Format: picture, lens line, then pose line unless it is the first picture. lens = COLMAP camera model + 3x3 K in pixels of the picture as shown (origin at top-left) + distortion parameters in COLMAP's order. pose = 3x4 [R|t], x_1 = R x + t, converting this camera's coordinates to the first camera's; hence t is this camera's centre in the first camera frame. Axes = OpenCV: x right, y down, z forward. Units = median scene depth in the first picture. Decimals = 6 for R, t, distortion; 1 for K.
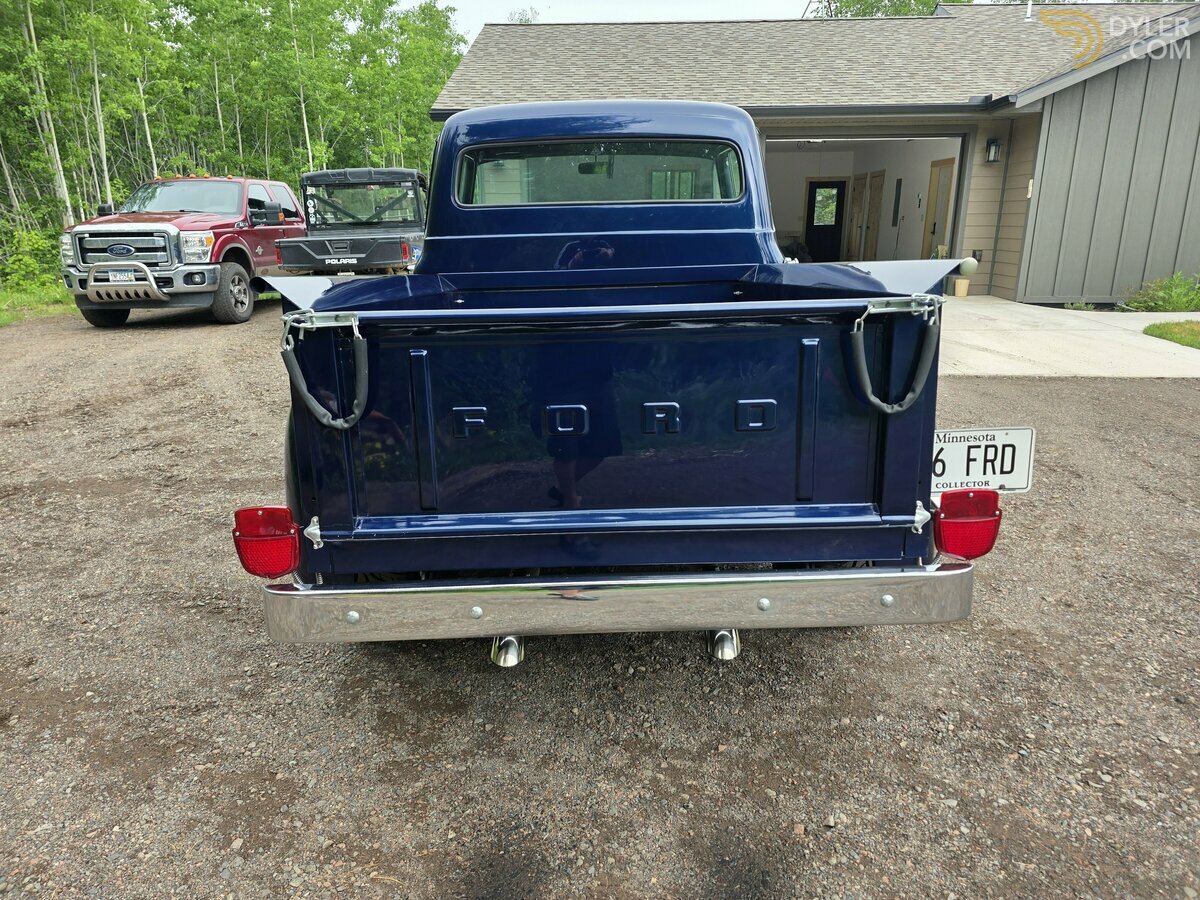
lens RADIAL K [[804.4, 0, 595.3], [0, 804.4, 452.0], [0, 0, 1]] dist [0.048221, -0.041027]
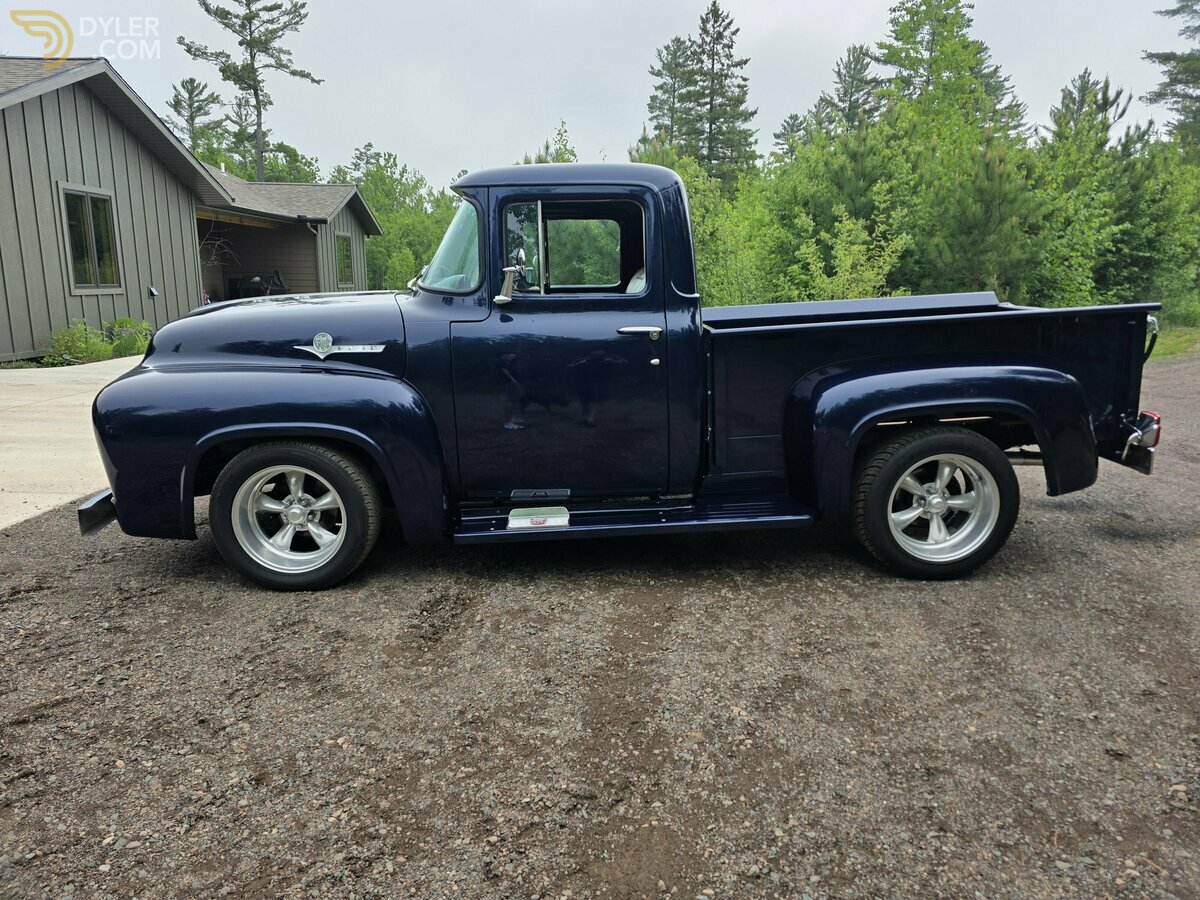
lens RADIAL K [[804.4, 0, 595.3], [0, 804.4, 452.0], [0, 0, 1]] dist [0.048221, -0.041027]
pose [[-0.043718, -0.203115, 0.978179, -0.426545], [0.265515, 0.941540, 0.207374, -0.115856], [-0.963115, 0.268787, 0.012768, 0.417344]]
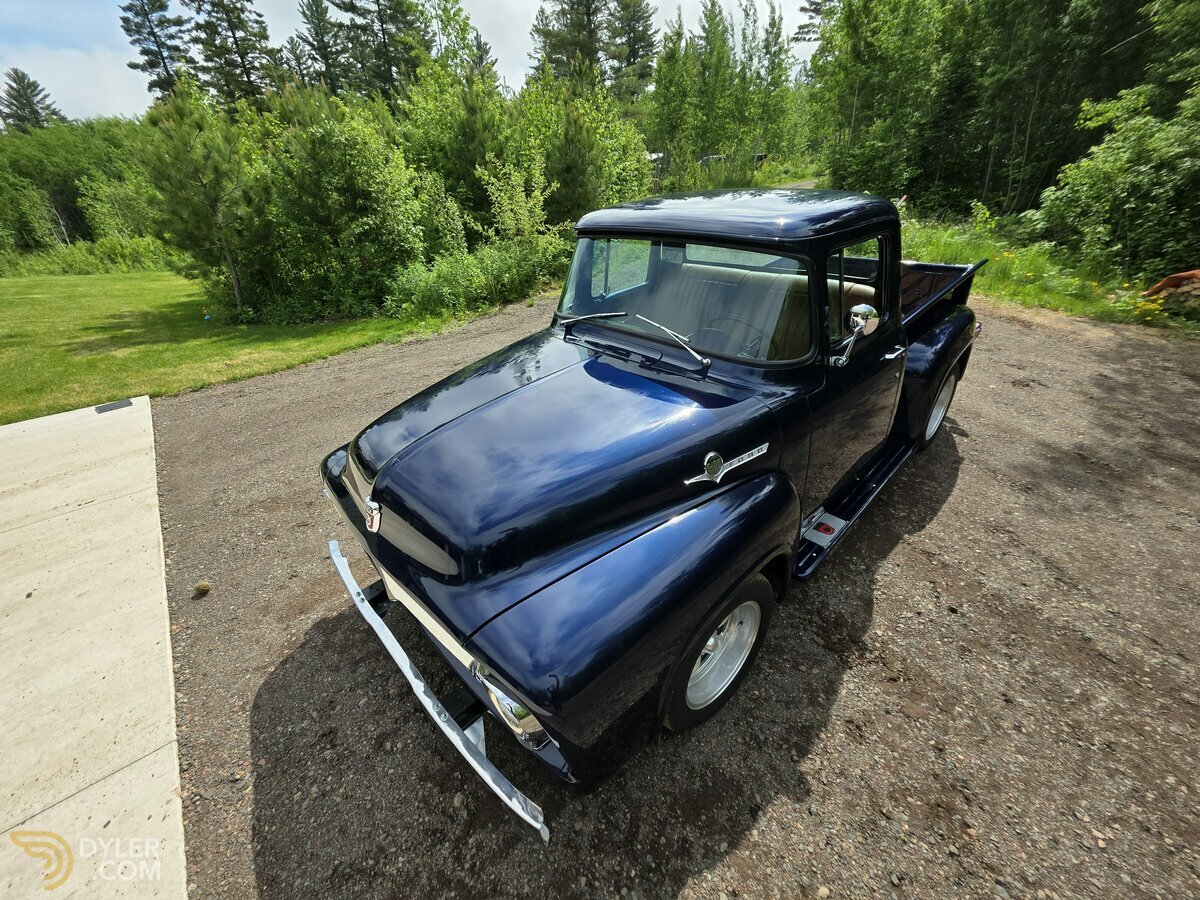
lens RADIAL K [[481.5, 0, 606.4], [0, 481.5, 446.9], [0, 0, 1]] dist [0.001889, -0.001024]
pose [[-0.689177, -0.318400, 0.650889, -0.156403], [0.255170, 0.734094, 0.629281, -0.240225], [-0.678176, 0.599773, -0.424675, 0.615620]]
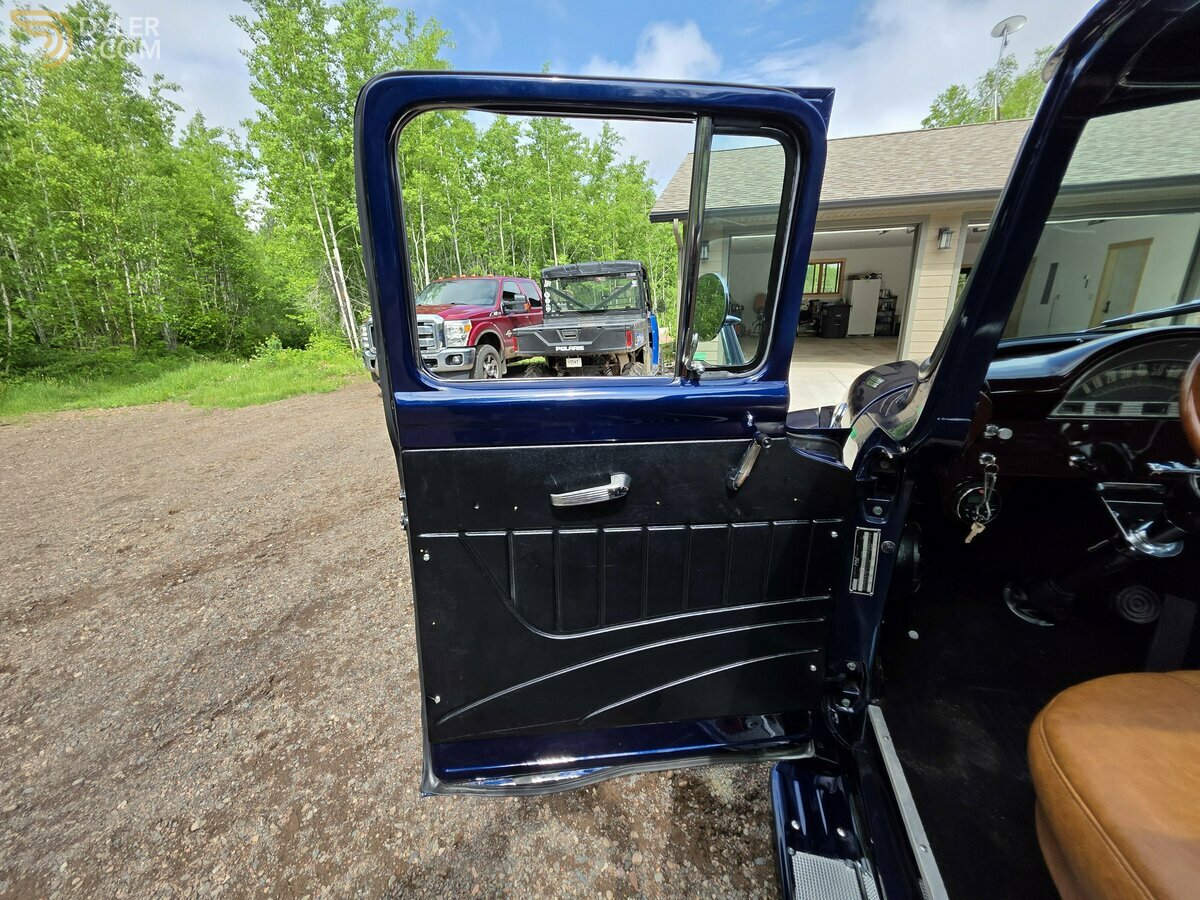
lens RADIAL K [[481.5, 0, 606.4], [0, 481.5, 446.9], [0, 0, 1]] dist [0.001889, -0.001024]
pose [[0.973962, 0.049658, -0.221204, -0.110841], [-0.047334, 0.998754, 0.015796, -0.108671], [0.221713, -0.004914, 0.975100, 0.361042]]
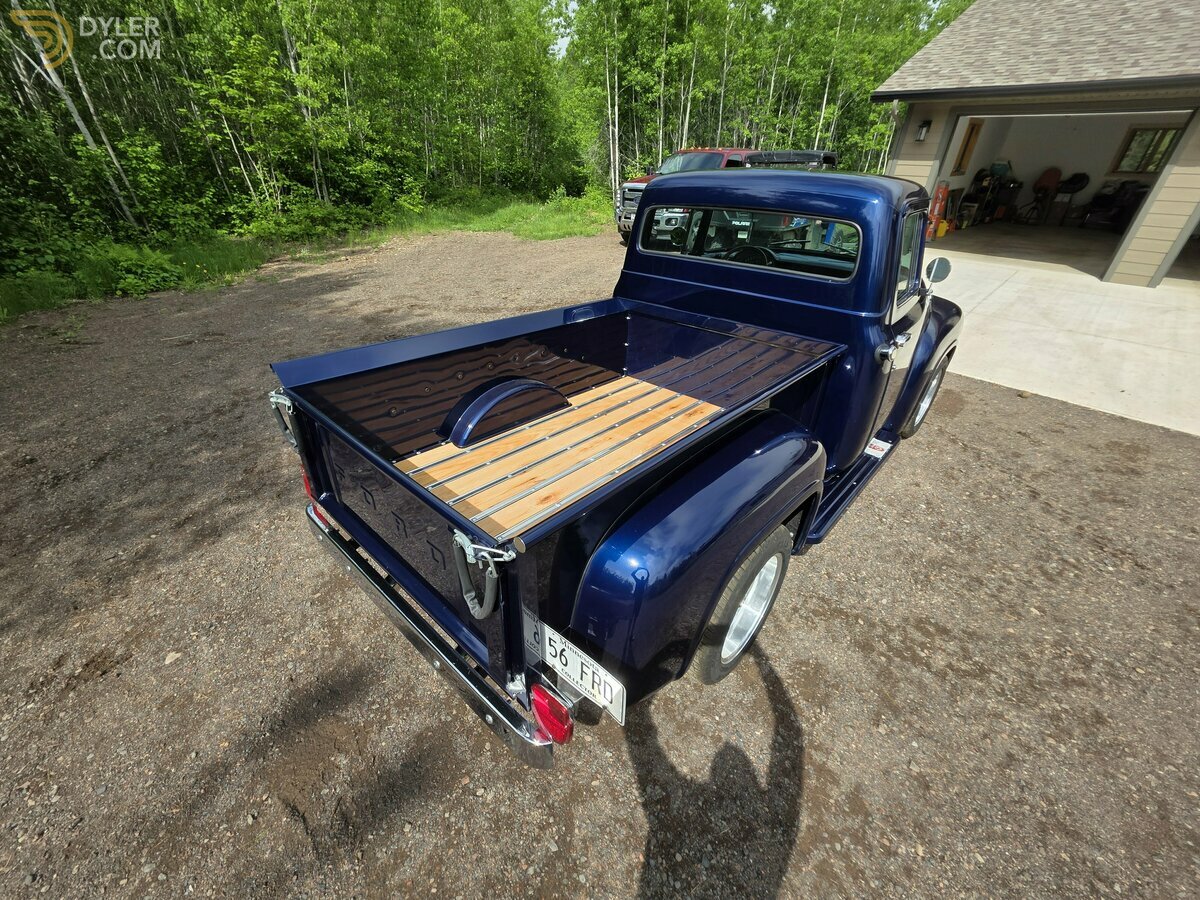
lens RADIAL K [[482.1, 0, 605.5], [0, 482.1, 448.2], [0, 0, 1]] dist [0.005375, 0.000036]
pose [[0.741082, 0.370749, -0.559770, 0.137035], [-0.206741, 0.919215, 0.335113, -0.092402], [0.638792, -0.132619, 0.757863, 0.101795]]
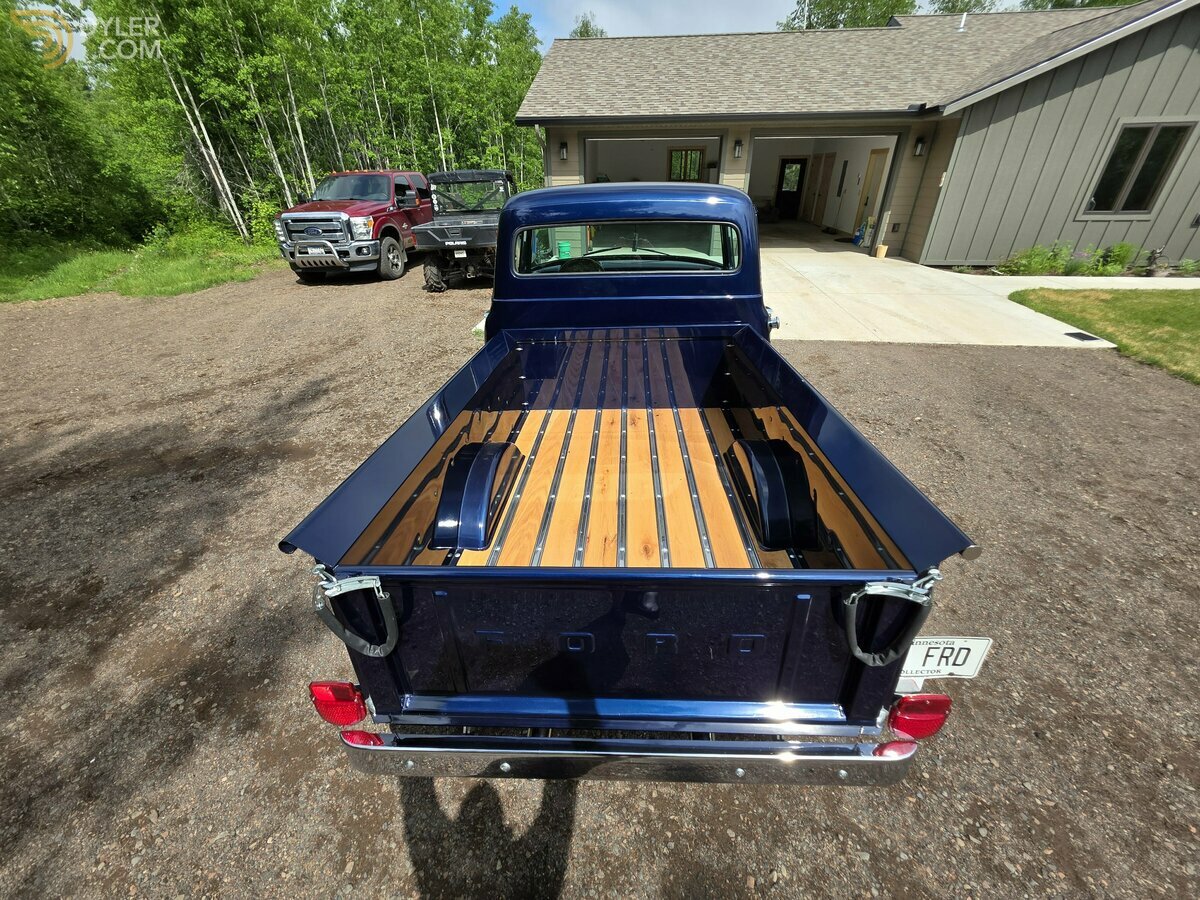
lens RADIAL K [[479.3, 0, 606.0], [0, 479.3, 449.5], [0, 0, 1]] dist [0.002249, 0.000057]
pose [[0.998757, 0.021975, -0.044731, 0.005375], [-0.010394, 0.969648, 0.244283, -0.080301], [0.048742, -0.243514, 0.968672, 0.071419]]
